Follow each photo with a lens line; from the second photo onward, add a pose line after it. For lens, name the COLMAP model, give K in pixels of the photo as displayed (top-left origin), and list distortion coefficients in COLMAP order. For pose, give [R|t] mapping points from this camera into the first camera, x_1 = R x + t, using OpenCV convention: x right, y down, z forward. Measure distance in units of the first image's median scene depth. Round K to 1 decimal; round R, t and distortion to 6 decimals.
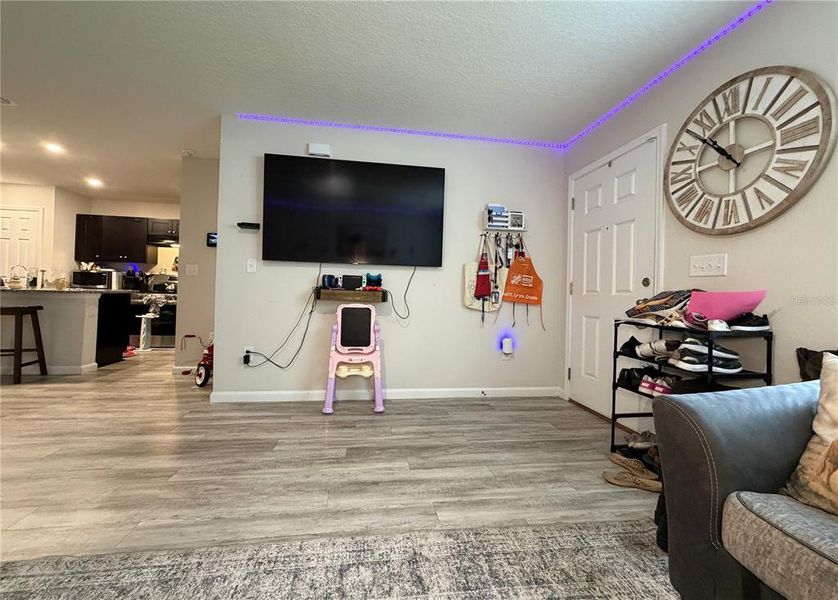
lens RADIAL K [[346.0, 0, 412.5], [0, 346.0, 290.1], [0, 0, 1]] dist [-0.000378, -0.000309]
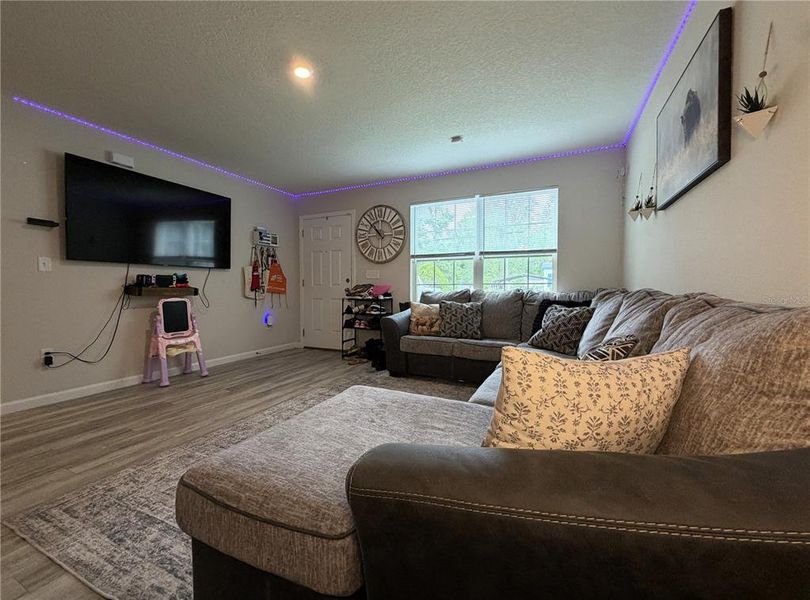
lens RADIAL K [[327.4, 0, 405.0], [0, 327.4, 300.0], [0, 0, 1]] dist [0.001443, 0.000098]
pose [[0.543738, -0.056878, 0.837325, -0.980520], [0.005223, 0.997911, 0.064395, -0.036040], [-0.839239, -0.030641, 0.542899, -0.479935]]
